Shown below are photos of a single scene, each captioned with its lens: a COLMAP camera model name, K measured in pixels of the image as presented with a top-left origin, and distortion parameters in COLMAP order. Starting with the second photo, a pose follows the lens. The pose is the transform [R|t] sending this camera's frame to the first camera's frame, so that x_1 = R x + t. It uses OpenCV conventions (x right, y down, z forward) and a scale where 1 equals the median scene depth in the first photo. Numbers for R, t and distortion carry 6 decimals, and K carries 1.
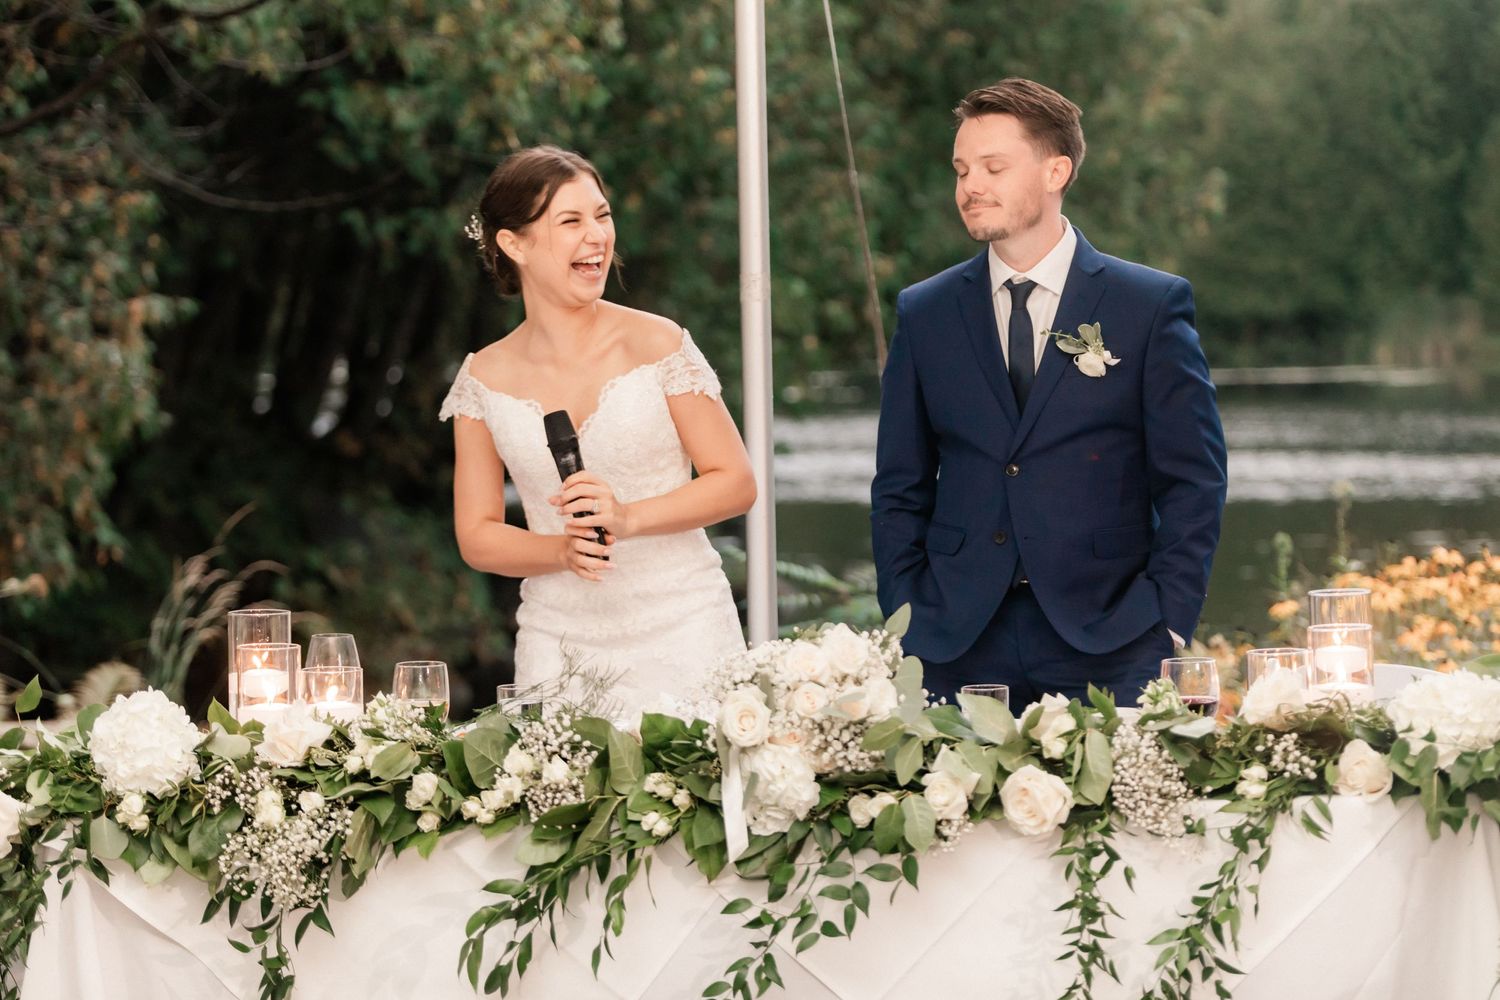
lens RADIAL K [[3632.0, 0, 742.9], [0, 3632.0, 492.2], [0, 0, 1]] dist [-0.084375, 0.000000]
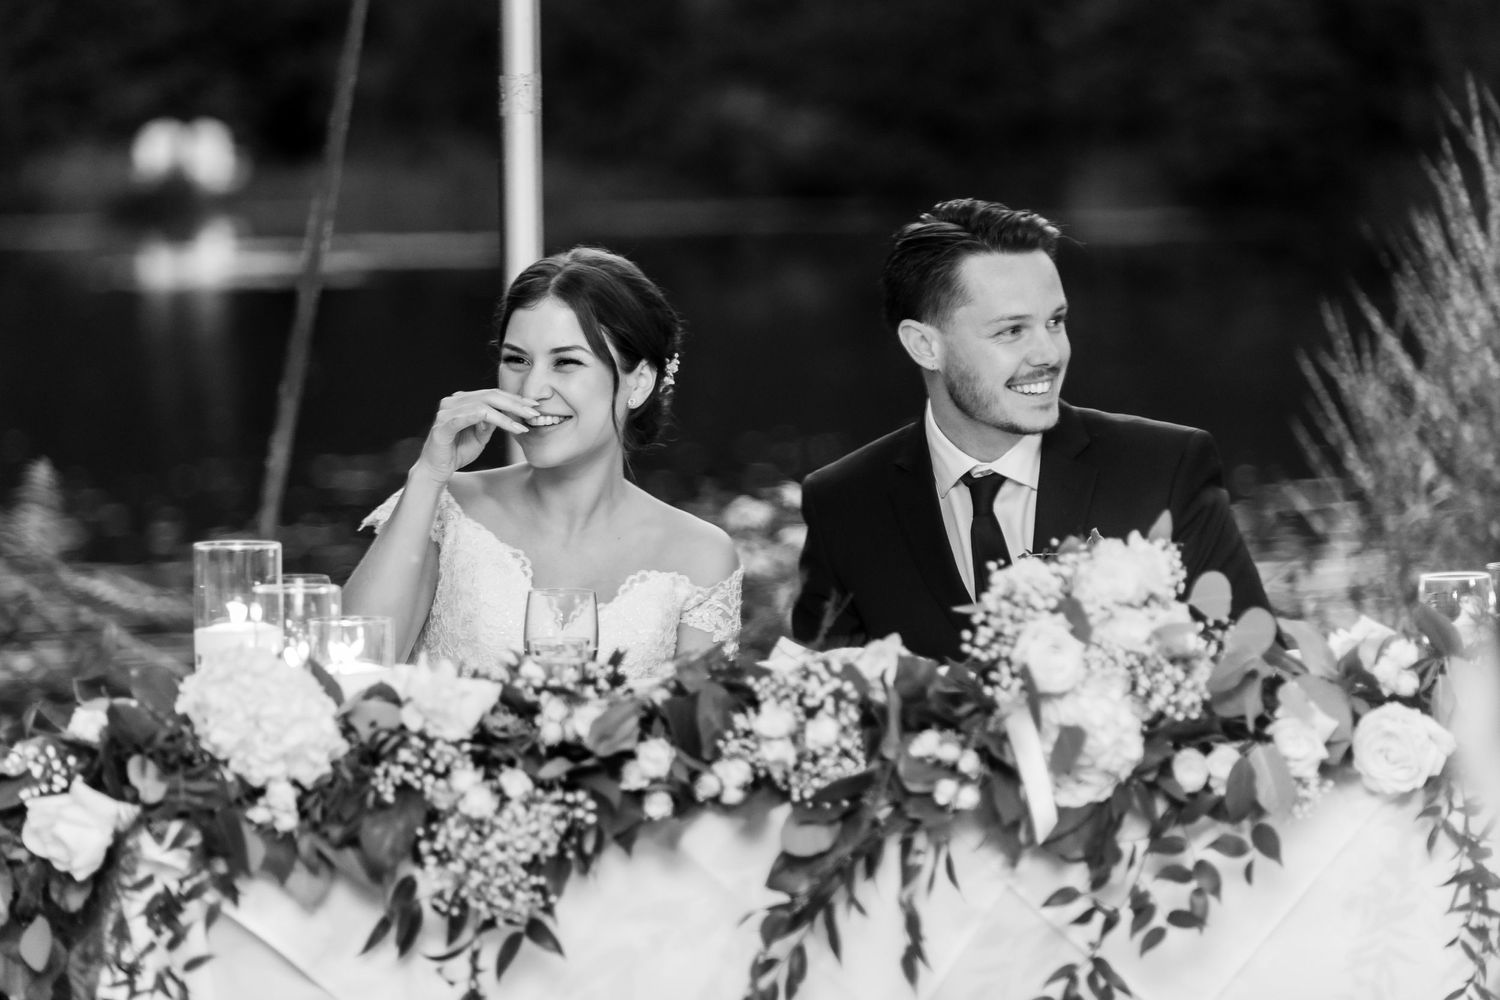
lens RADIAL K [[6492.8, 0, 604.5], [0, 6492.8, 549.1], [0, 0, 1]] dist [-0.037372, 0.000000]
pose [[0.943835, -0.021562, 0.329714, -0.540381], [0.016967, 0.999715, 0.016810, 0.015100], [-0.329983, -0.010271, 0.943931, -0.266074]]
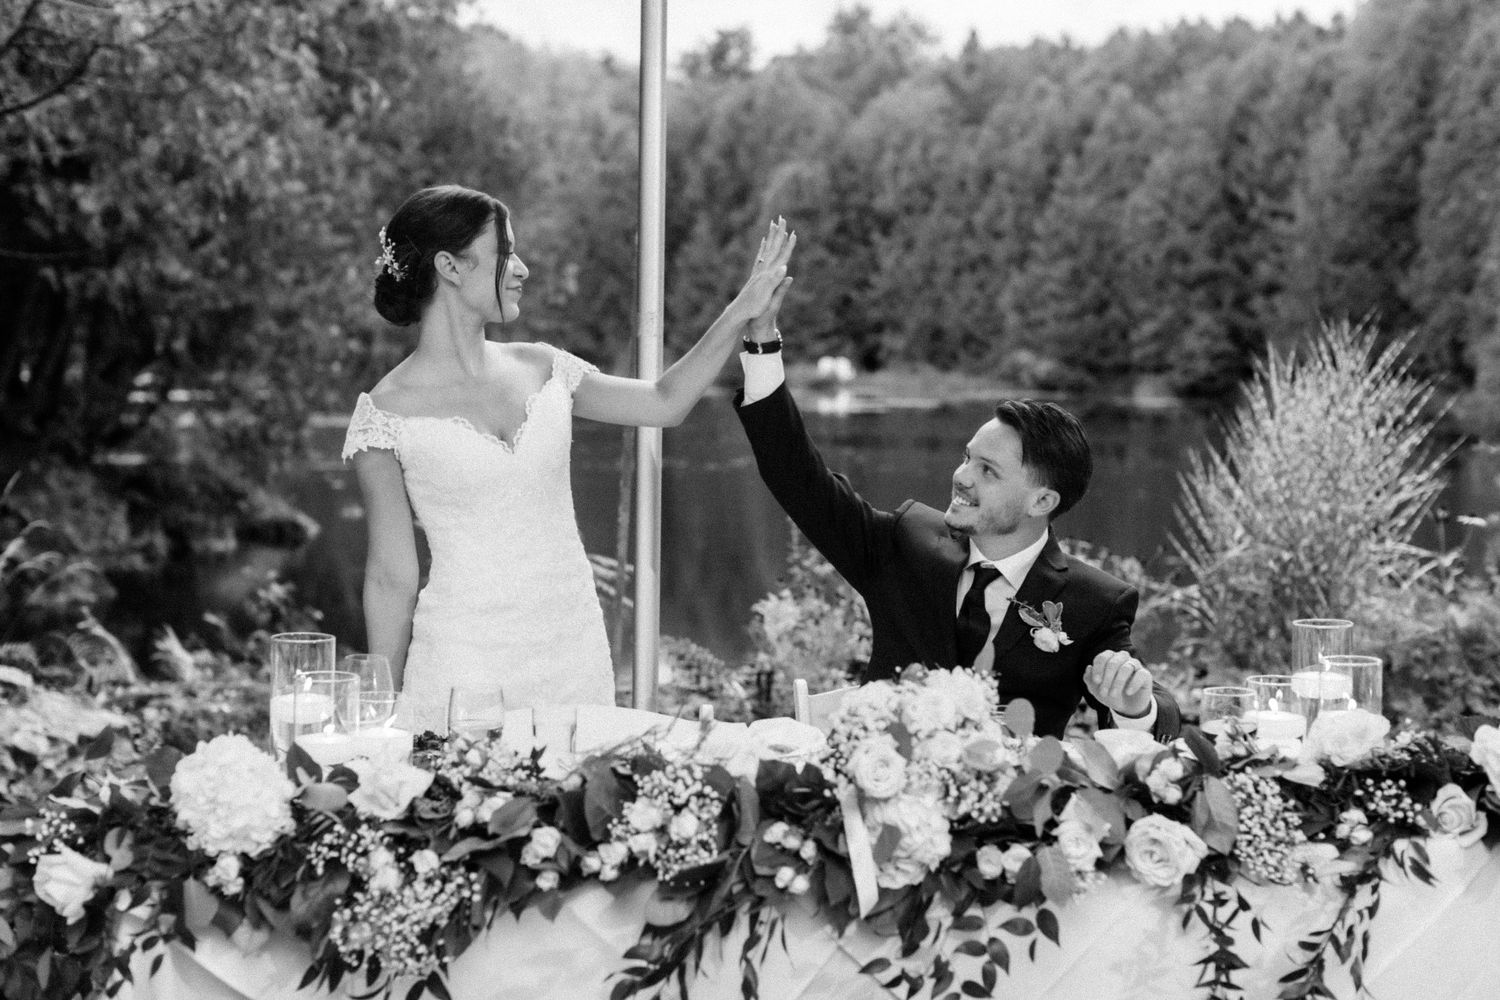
lens RADIAL K [[2164.4, 0, 647.0], [0, 2164.4, 563.2], [0, 0, 1]] dist [0.009304, 0.000000]
pose [[0.982214, 0.010363, 0.187479, -0.167773], [-0.019417, 0.998729, 0.046522, -0.017696], [-0.186758, -0.049334, 0.981166, 0.448796]]
